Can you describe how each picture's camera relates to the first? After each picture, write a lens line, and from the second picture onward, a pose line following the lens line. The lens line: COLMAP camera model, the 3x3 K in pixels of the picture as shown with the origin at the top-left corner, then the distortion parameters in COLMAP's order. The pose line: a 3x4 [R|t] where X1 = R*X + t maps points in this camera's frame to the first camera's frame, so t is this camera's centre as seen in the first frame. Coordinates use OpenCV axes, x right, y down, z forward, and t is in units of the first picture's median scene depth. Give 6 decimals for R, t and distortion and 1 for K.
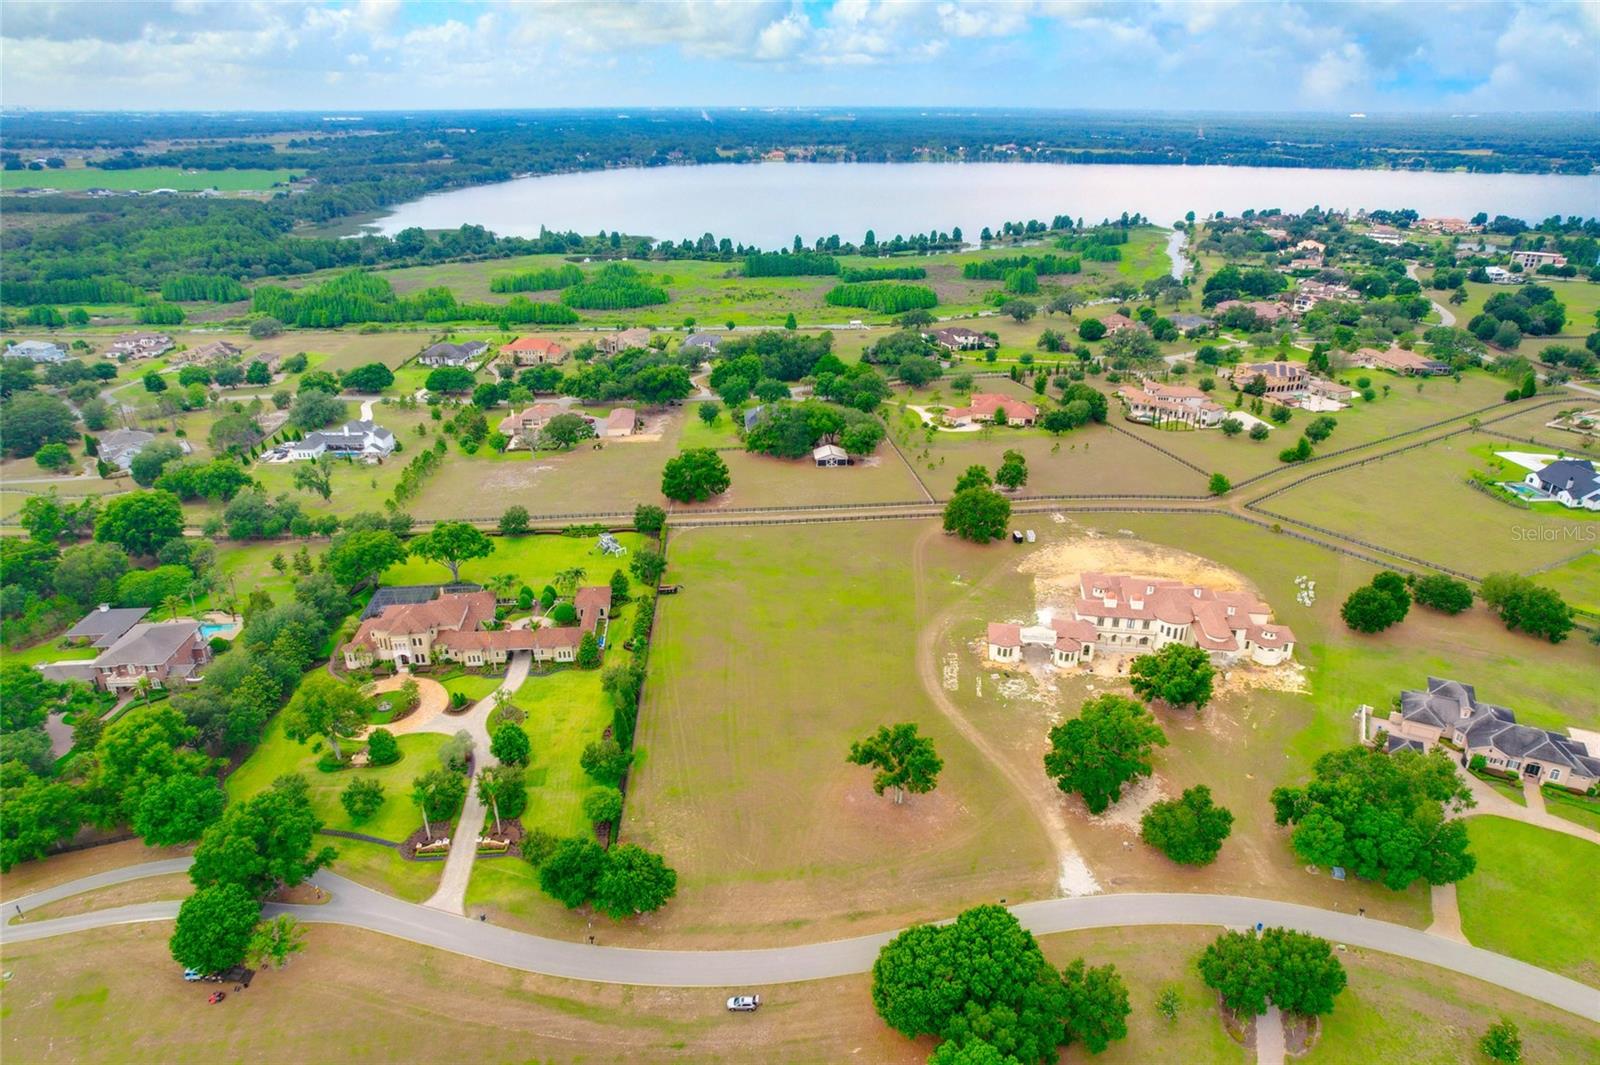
lens RADIAL K [[1020.7, 0, 805.3], [0, 1020.7, 535.9], [0, 0, 1]] dist [-0.070761, 0.063917]
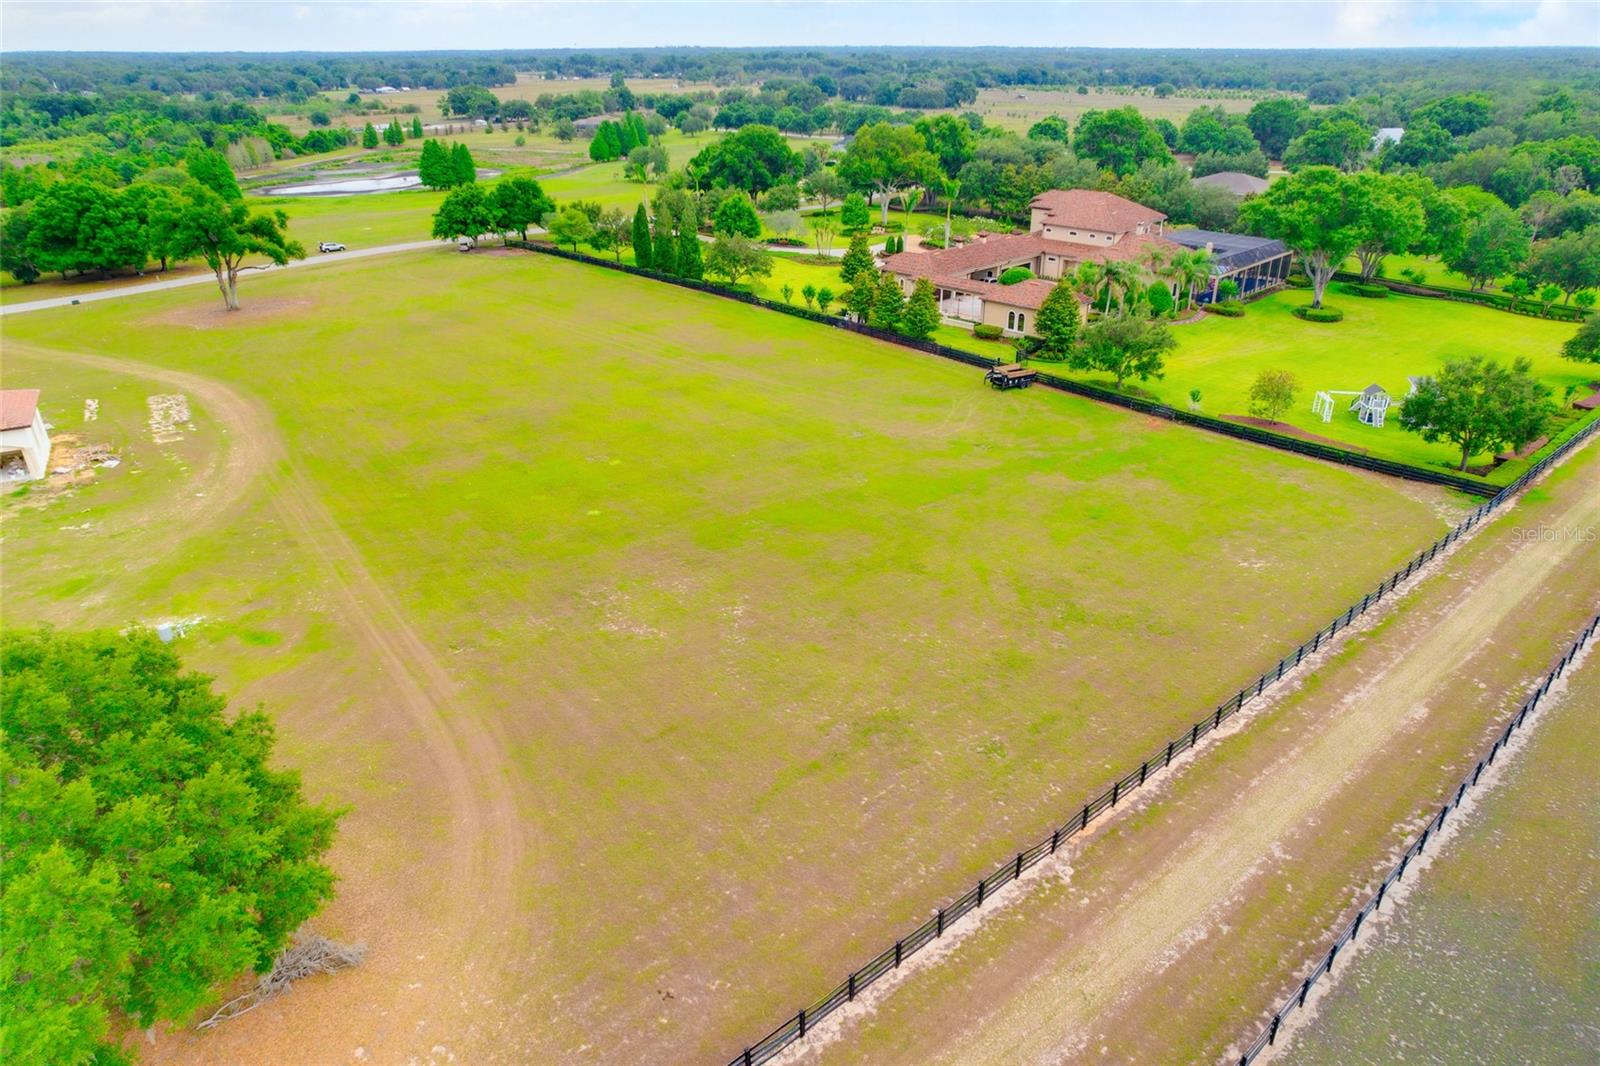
lens RADIAL K [[1020.7, 0, 804.6], [0, 1020.7, 530.2], [0, 0, 1]] dist [-0.070761, 0.063917]
pose [[-0.766806, 0.279024, -0.578061, 0.188810], [-0.253181, 0.696083, 0.671839, -0.167513], [0.589838, 0.661524, -0.463117, 1.337437]]
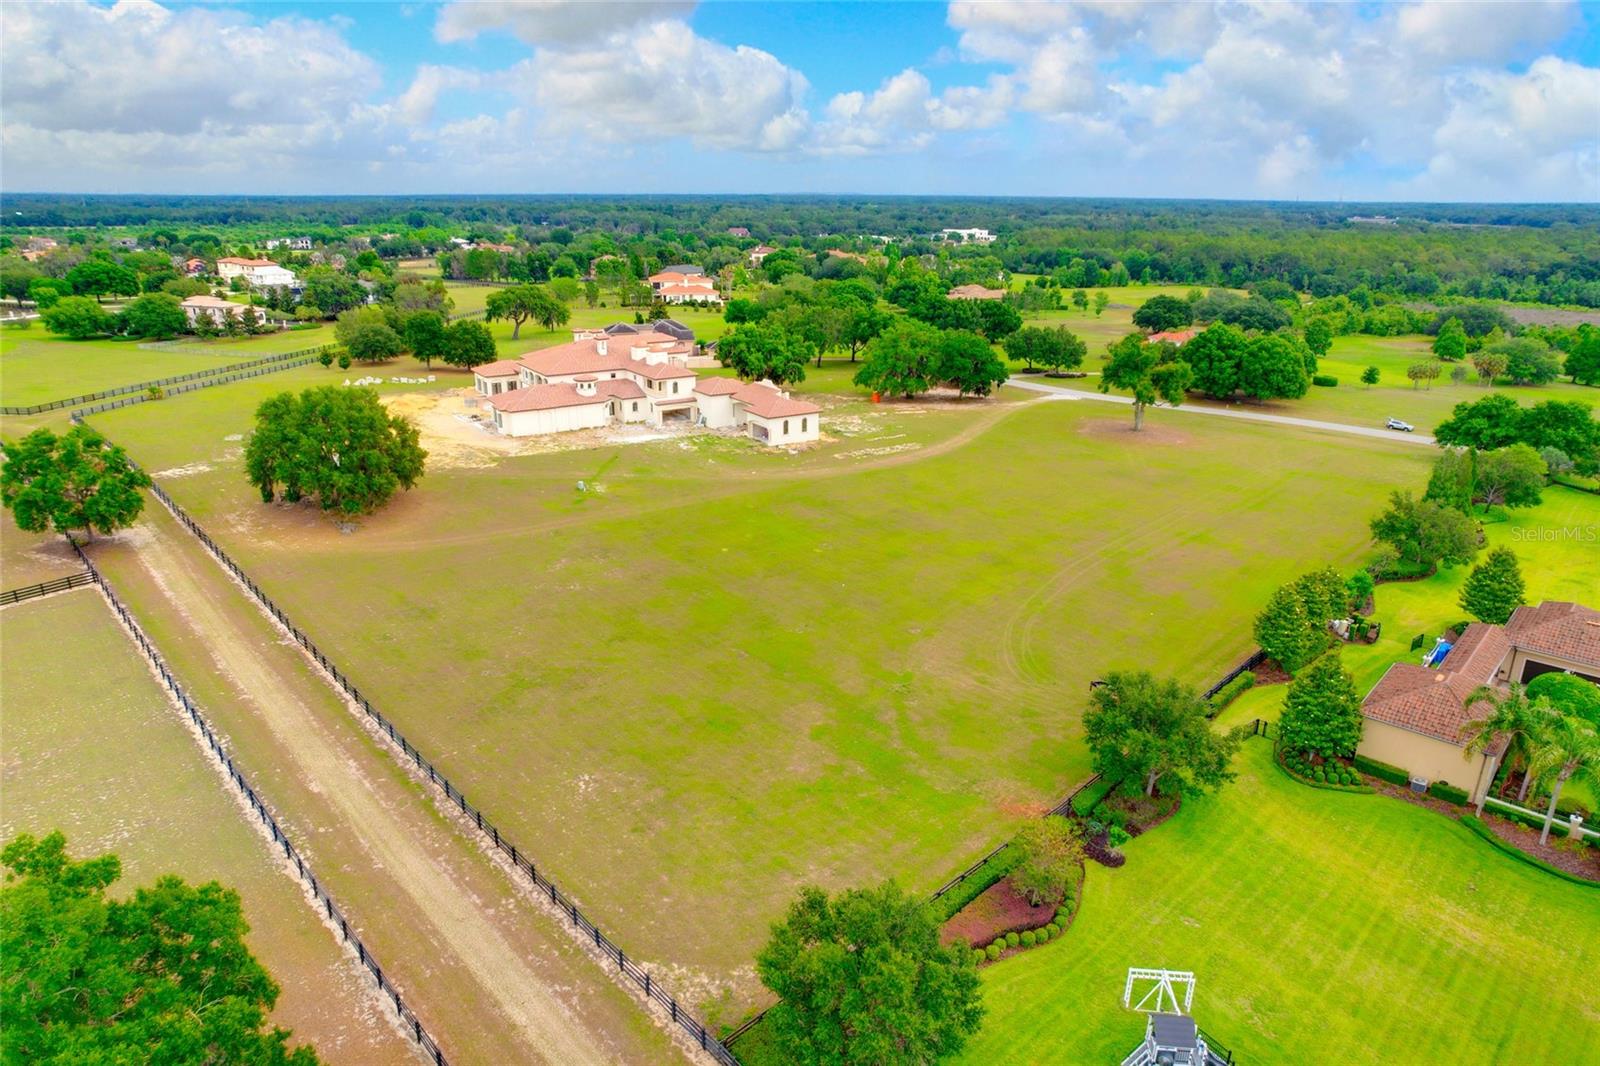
lens RADIAL K [[1020.7, 0, 803.7], [0, 1020.7, 527.5], [0, 0, 1]] dist [-0.070761, 0.063917]
pose [[-0.659732, -0.241320, 0.711701, -0.303611], [0.292486, 0.789915, 0.538968, -0.197244], [-0.692247, 0.563737, -0.450549, 1.332658]]
